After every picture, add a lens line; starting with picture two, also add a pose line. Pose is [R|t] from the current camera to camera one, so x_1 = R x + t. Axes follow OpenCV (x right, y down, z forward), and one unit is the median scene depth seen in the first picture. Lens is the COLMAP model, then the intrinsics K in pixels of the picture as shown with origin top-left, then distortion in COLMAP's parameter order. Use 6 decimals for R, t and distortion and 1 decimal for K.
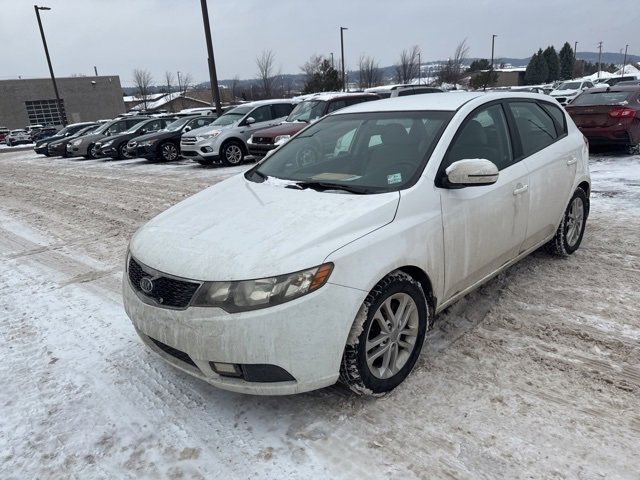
lens RADIAL K [[453.8, 0, 321.7], [0, 453.8, 234.1], [0, 0, 1]] dist [0.022212, -0.024070]
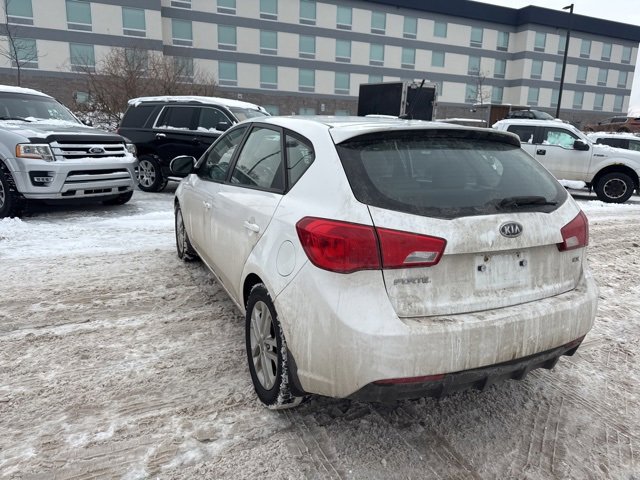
lens RADIAL K [[455.0, 0, 321.0], [0, 455.0, 236.4], [0, 0, 1]] dist [0.031035, -0.034497]
pose [[-0.333249, 0.259130, -0.906530, 1.438630], [-0.282101, 0.890039, 0.358119, -0.527954], [0.899647, 0.375076, -0.223504, 1.622373]]
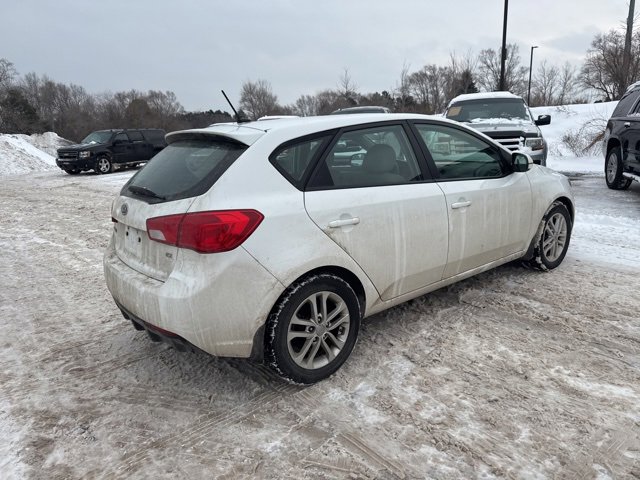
lens RADIAL K [[451.5, 0, 321.3], [0, 451.5, 242.4], [0, 0, 1]] dist [0.054081, -0.069059]
pose [[-0.987098, 0.081905, 0.137582, 0.229920], [0.140366, 0.856069, 0.497438, -0.713736], [-0.077037, 0.510331, -0.856520, 2.498300]]
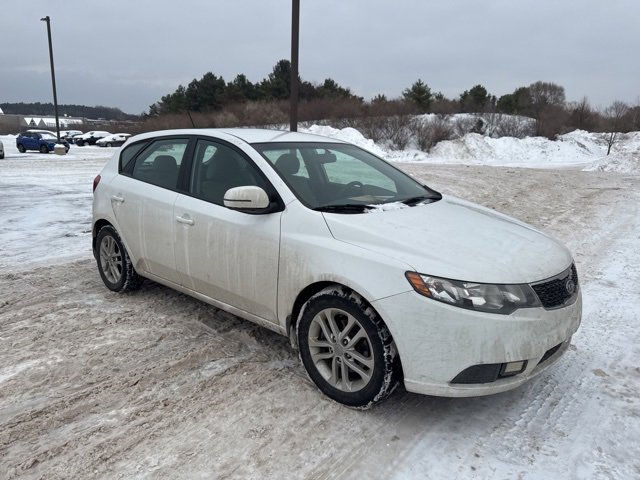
lens RADIAL K [[449.1, 0, 321.5], [0, 449.1, 238.7], [0, 0, 1]] dist [0.051568, -0.065855]
pose [[-0.065025, -0.156329, 0.985562, -1.069474], [0.268793, 0.948404, 0.168169, -0.255449], [-0.961001, 0.275847, -0.019650, 1.207584]]
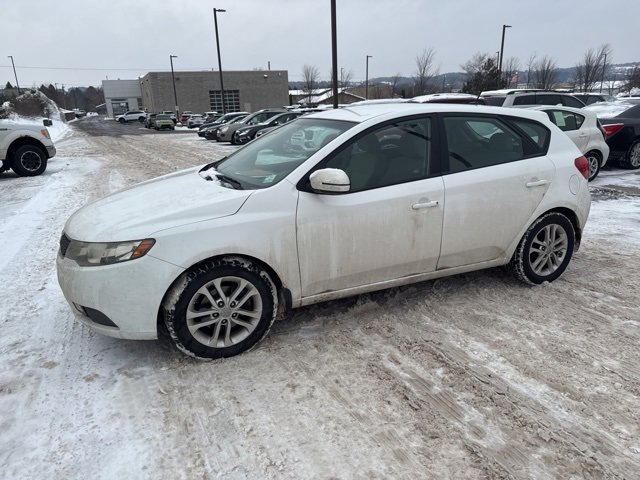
lens RADIAL K [[449.1, 0, 321.5], [0, 449.1, 238.7], [0, 0, 1]] dist [0.051568, -0.065855]
pose [[0.940245, 0.140562, -0.310132, 0.575767], [-0.135342, 0.990054, 0.038402, -0.031966], [0.312446, 0.005867, 0.949918, -0.013677]]
